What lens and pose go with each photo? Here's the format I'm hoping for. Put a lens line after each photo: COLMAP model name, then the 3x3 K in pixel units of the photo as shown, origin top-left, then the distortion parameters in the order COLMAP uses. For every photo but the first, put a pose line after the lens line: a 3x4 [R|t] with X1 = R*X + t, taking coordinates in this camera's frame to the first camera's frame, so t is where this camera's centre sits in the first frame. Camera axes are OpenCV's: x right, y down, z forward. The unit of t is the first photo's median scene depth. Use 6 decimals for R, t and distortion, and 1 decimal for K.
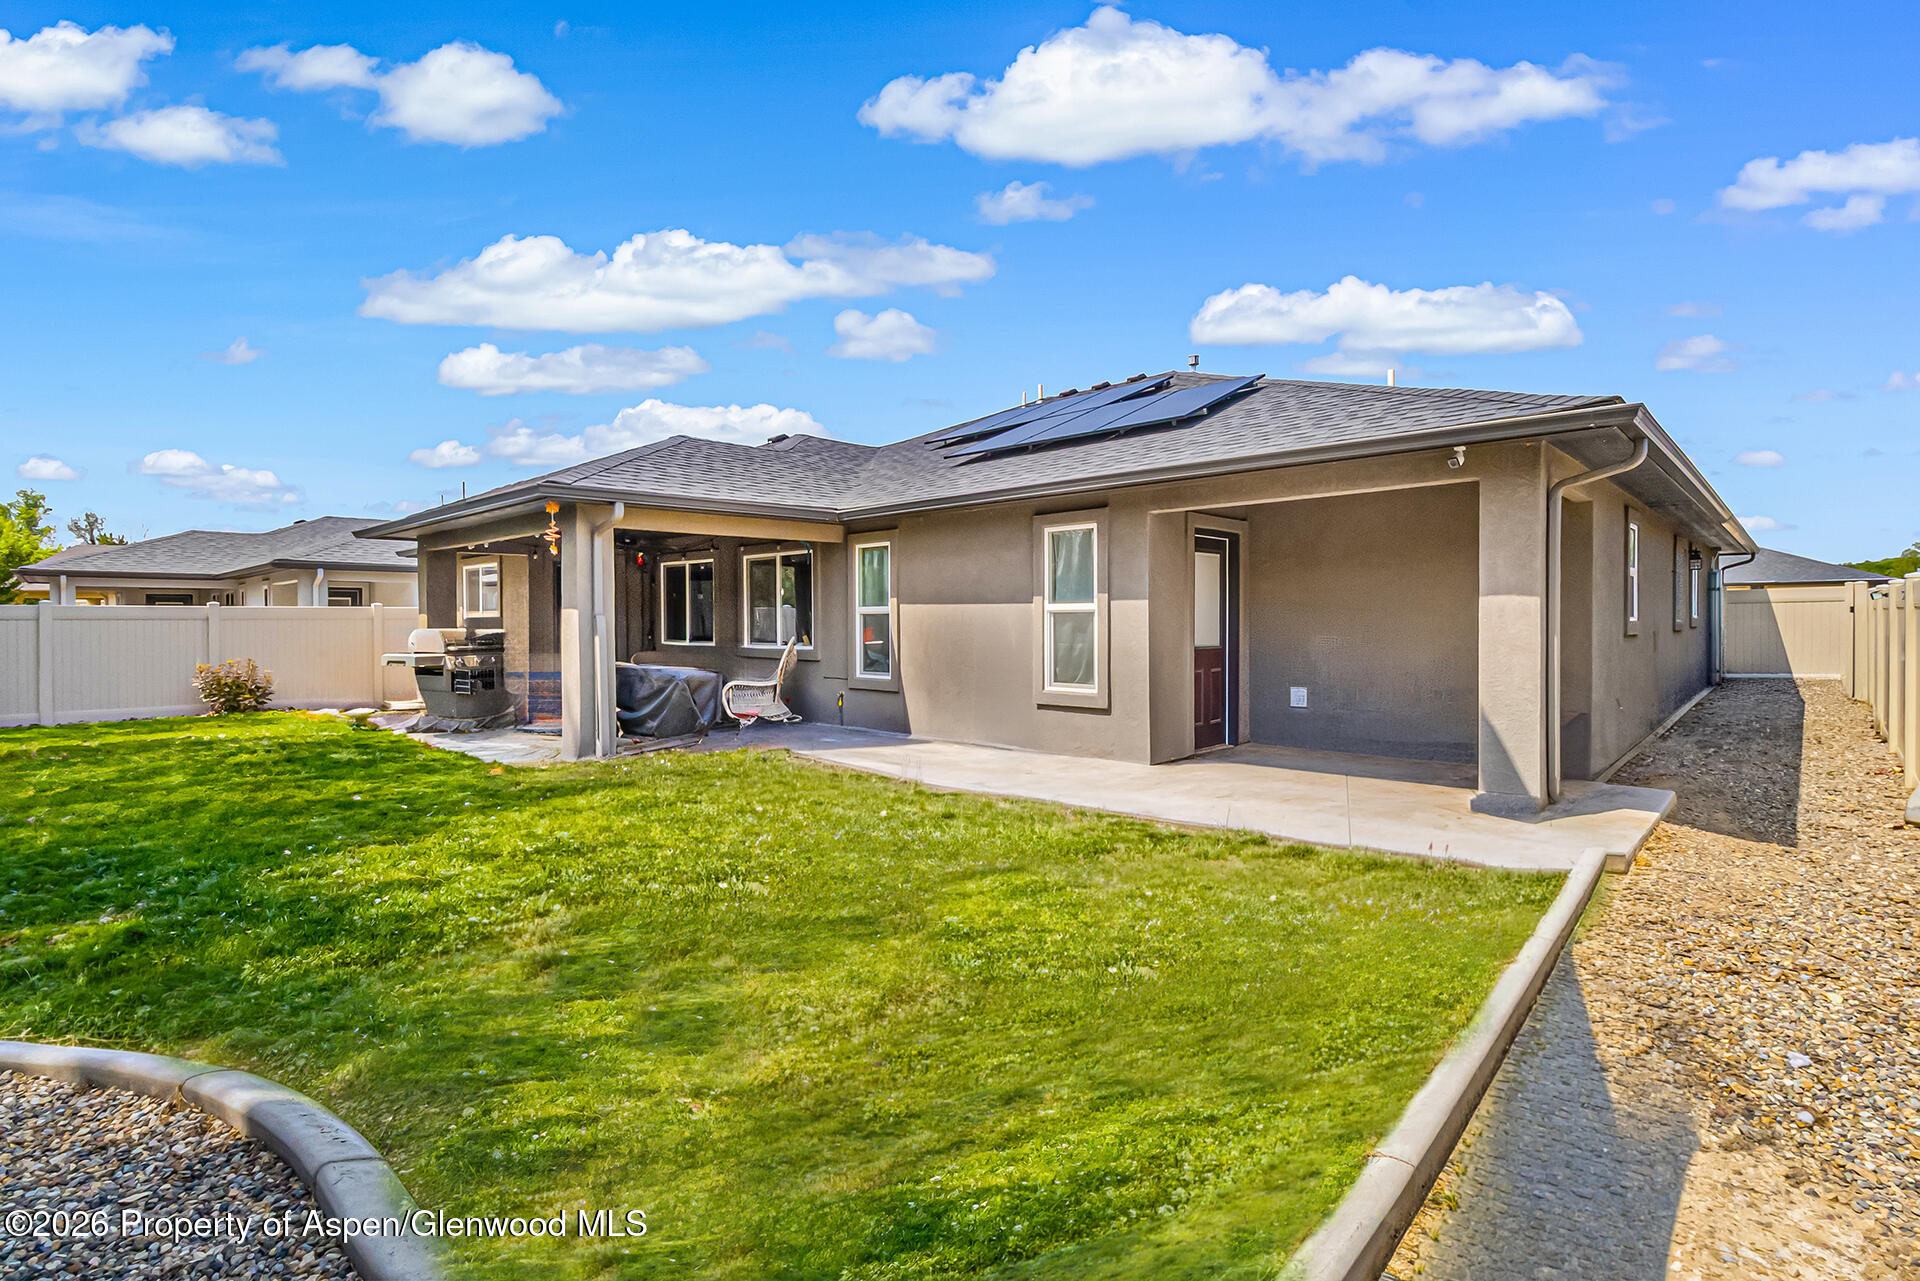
lens RADIAL K [[908.7, 0, 960.0], [0, 908.7, 640.5], [0, 0, 1]] dist [0.001117, 0.000094]
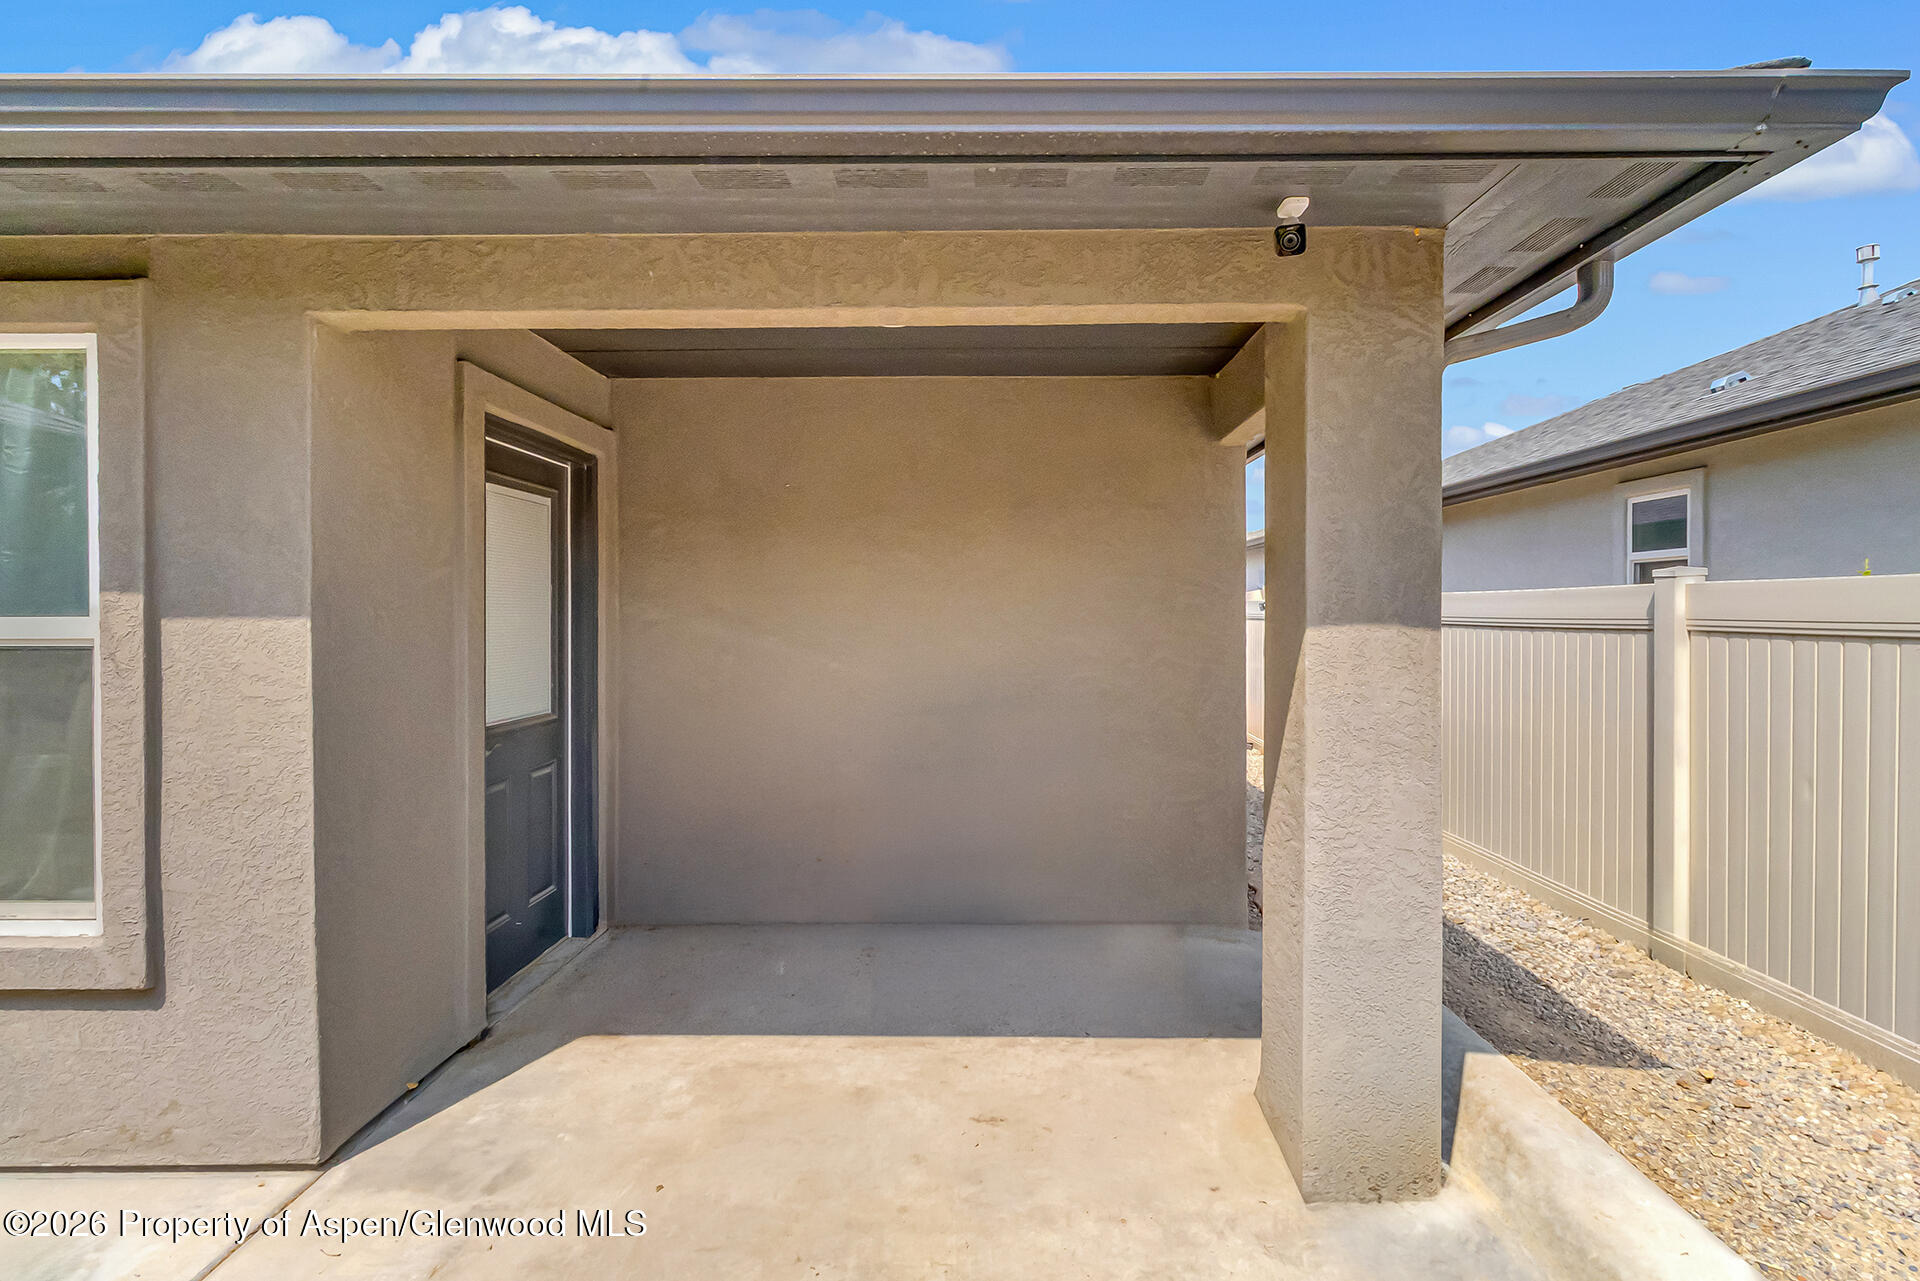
lens RADIAL K [[889.7, 0, 966.9], [0, 889.7, 612.4], [0, 0, 1]] dist [0.002690, 0.000897]
pose [[0.738369, -0.000402, 0.674397, 0.161830], [0.005722, 0.999968, -0.005669, -0.039203], [-0.674373, 0.008044, 0.738347, 0.610280]]
